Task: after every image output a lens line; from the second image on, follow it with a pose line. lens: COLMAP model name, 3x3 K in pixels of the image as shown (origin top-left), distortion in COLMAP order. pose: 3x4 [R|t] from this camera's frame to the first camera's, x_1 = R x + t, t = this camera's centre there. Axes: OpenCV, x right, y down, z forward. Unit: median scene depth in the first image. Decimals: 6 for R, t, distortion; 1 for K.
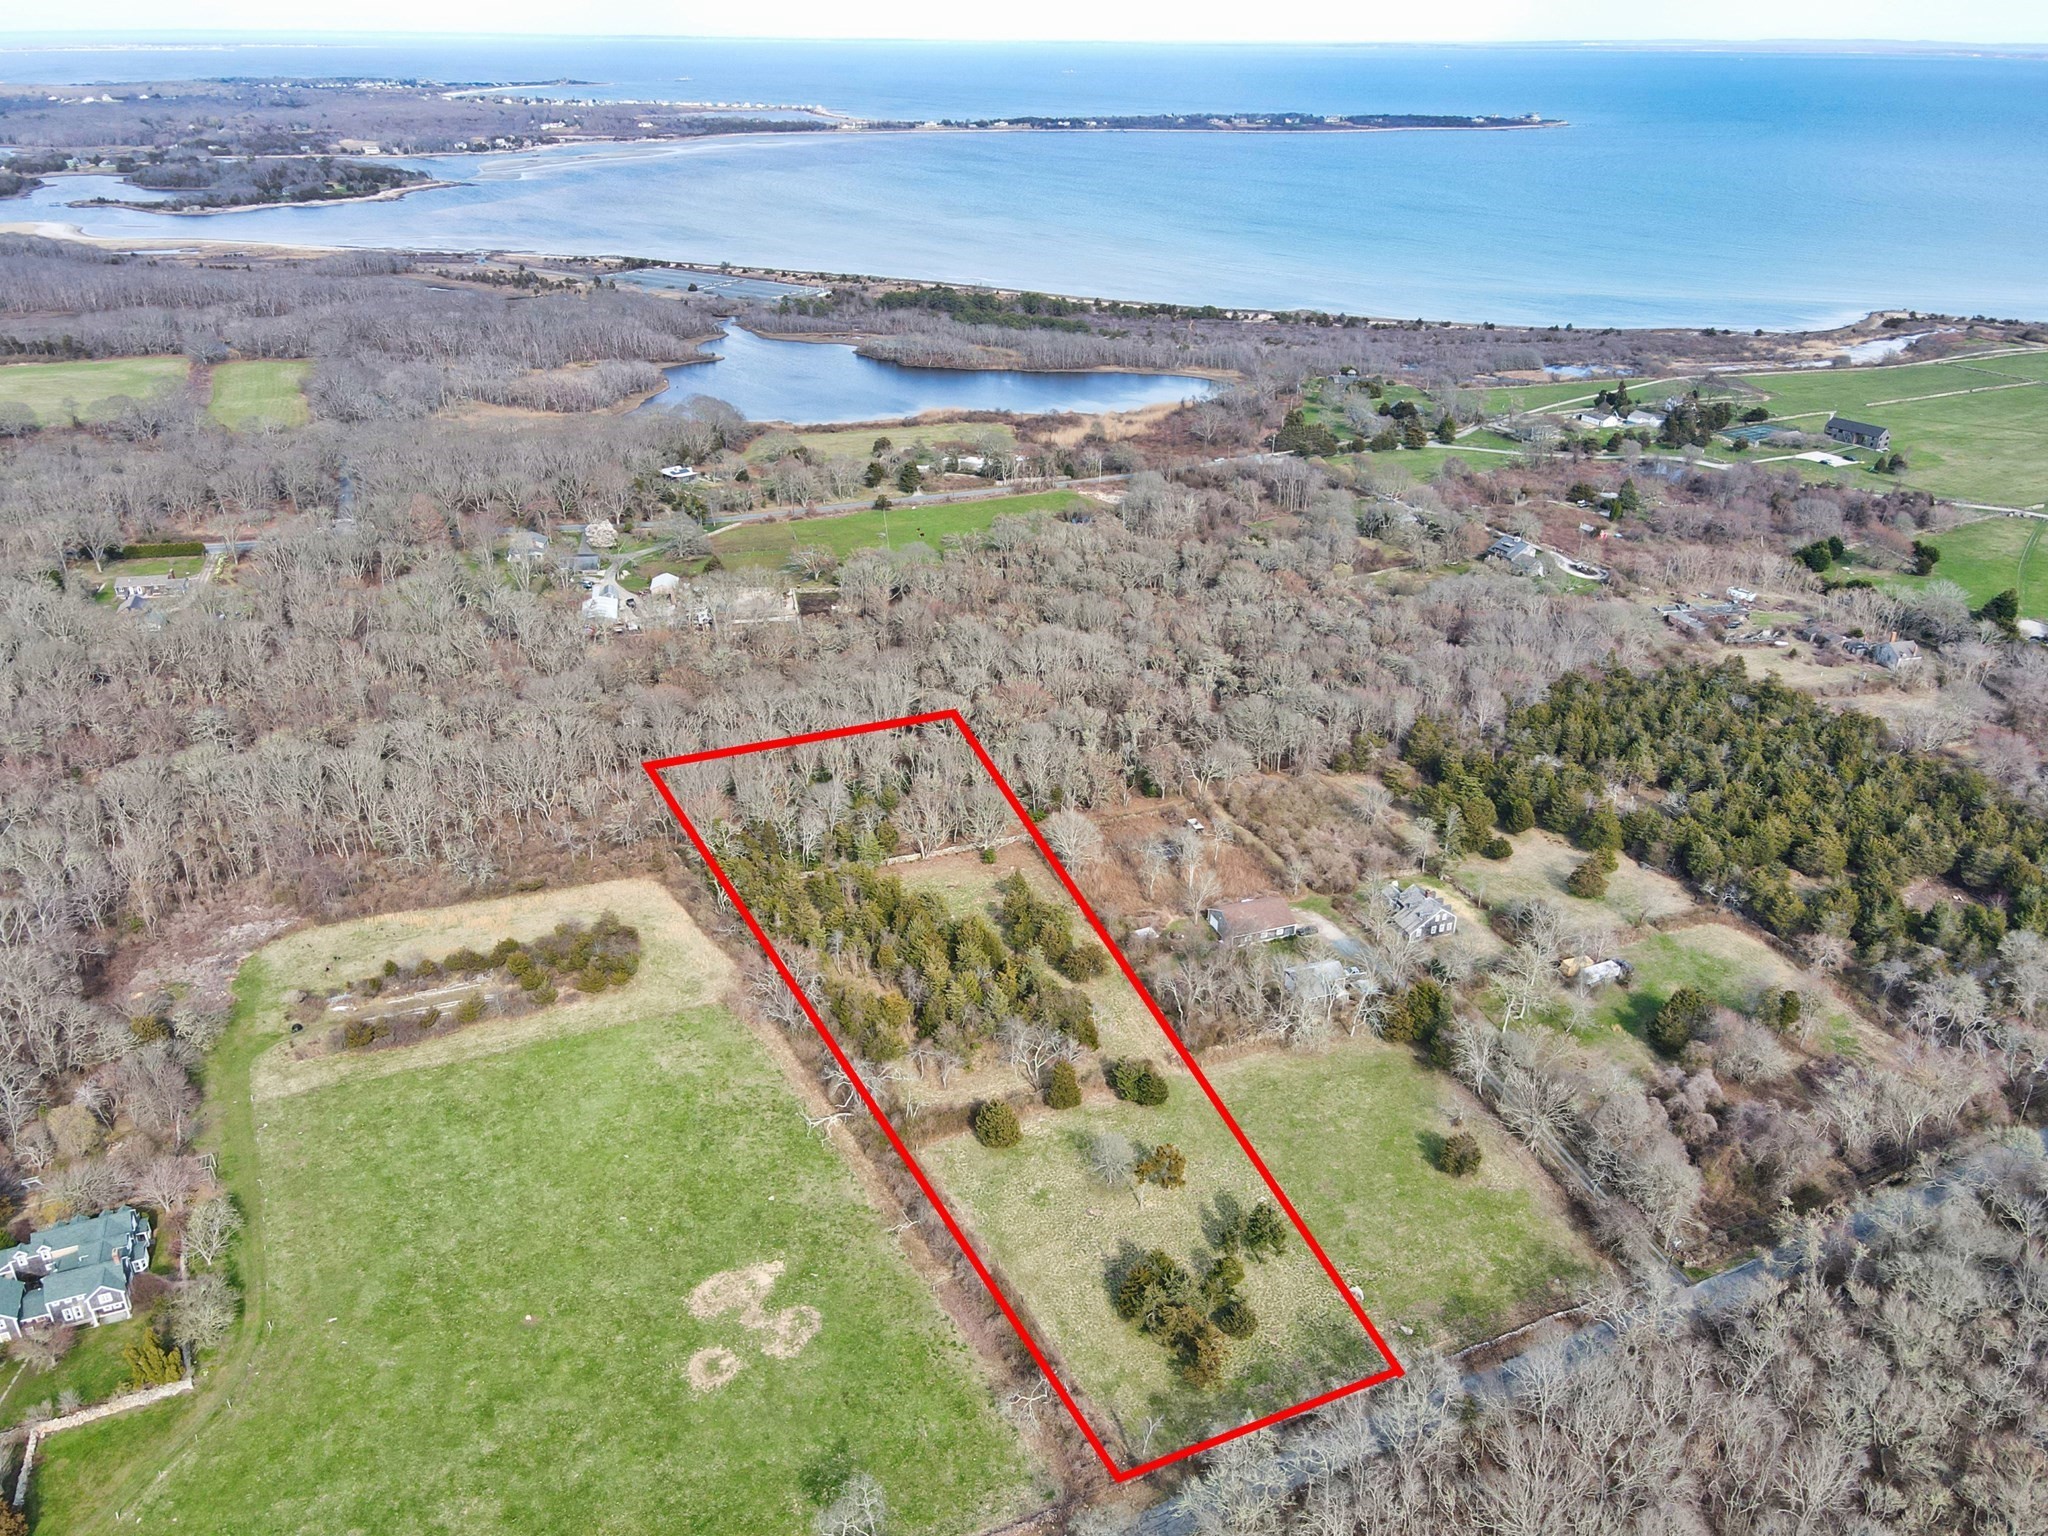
lens RADIAL K [[1516.4, 0, 1024.0], [0, 1516.4, 768.0], [0, 0, 1]] dist [-0.003289, 0.032150]
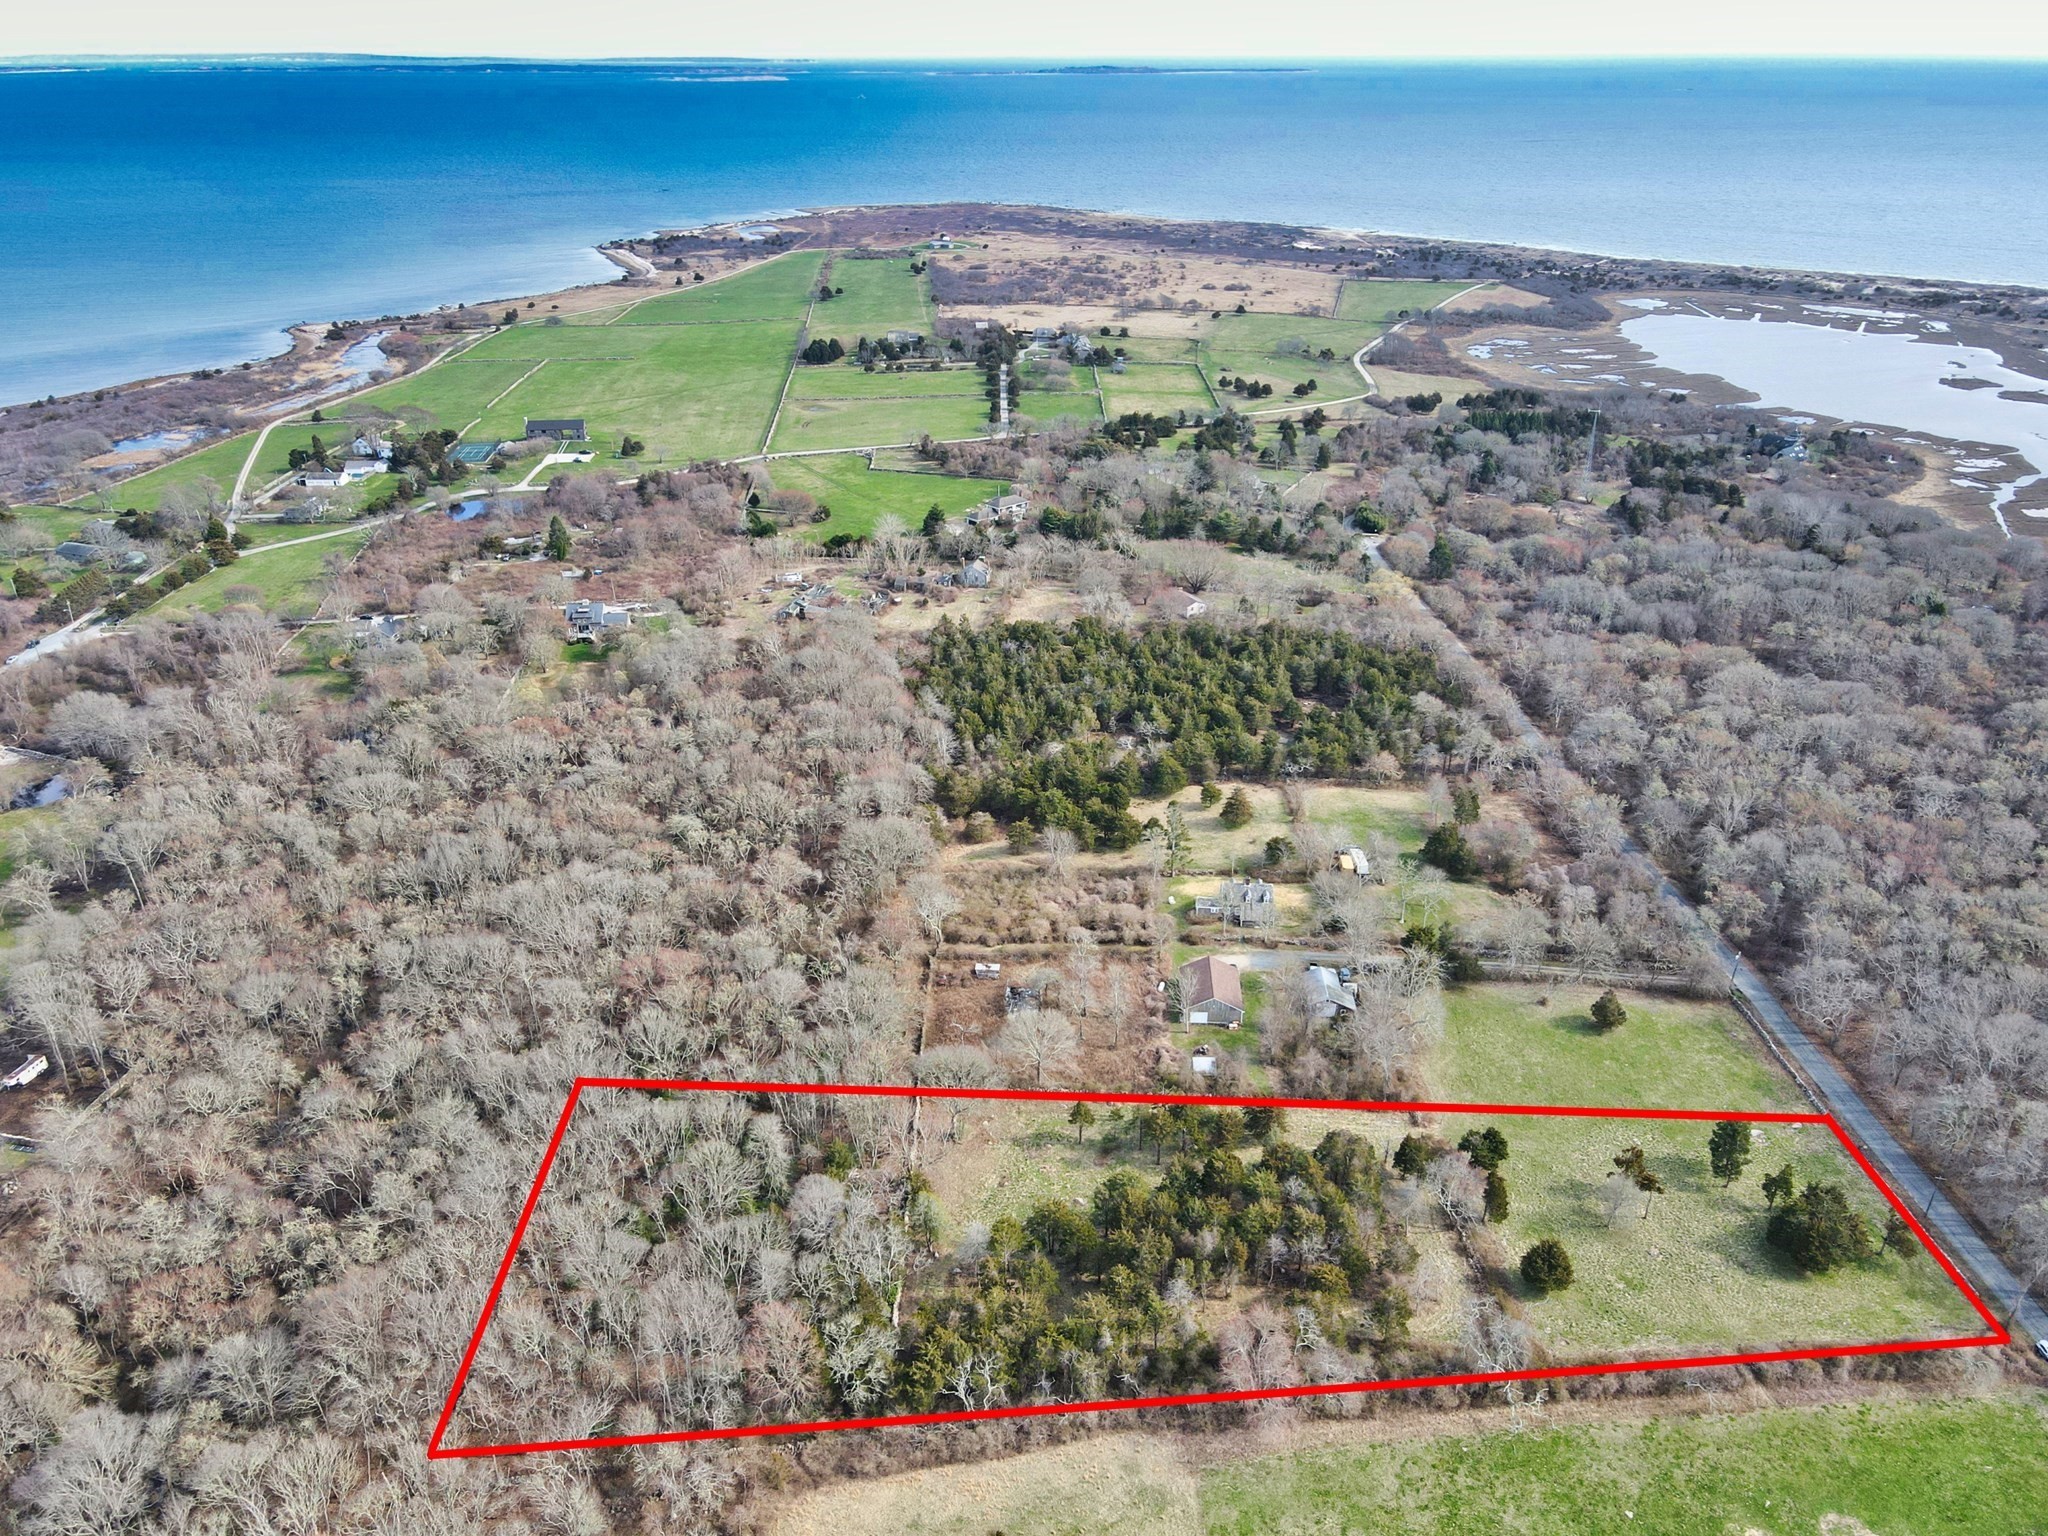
lens RADIAL K [[1516.4, 0, 1024.0], [0, 1516.4, 768.0], [0, 0, 1]] dist [-0.003289, 0.032150]
pose [[0.392951, -0.421257, 0.817393, -0.777686], [0.417508, 0.873727, 0.249578, -0.393649], [-0.819315, 0.243196, 0.519210, 0.741376]]
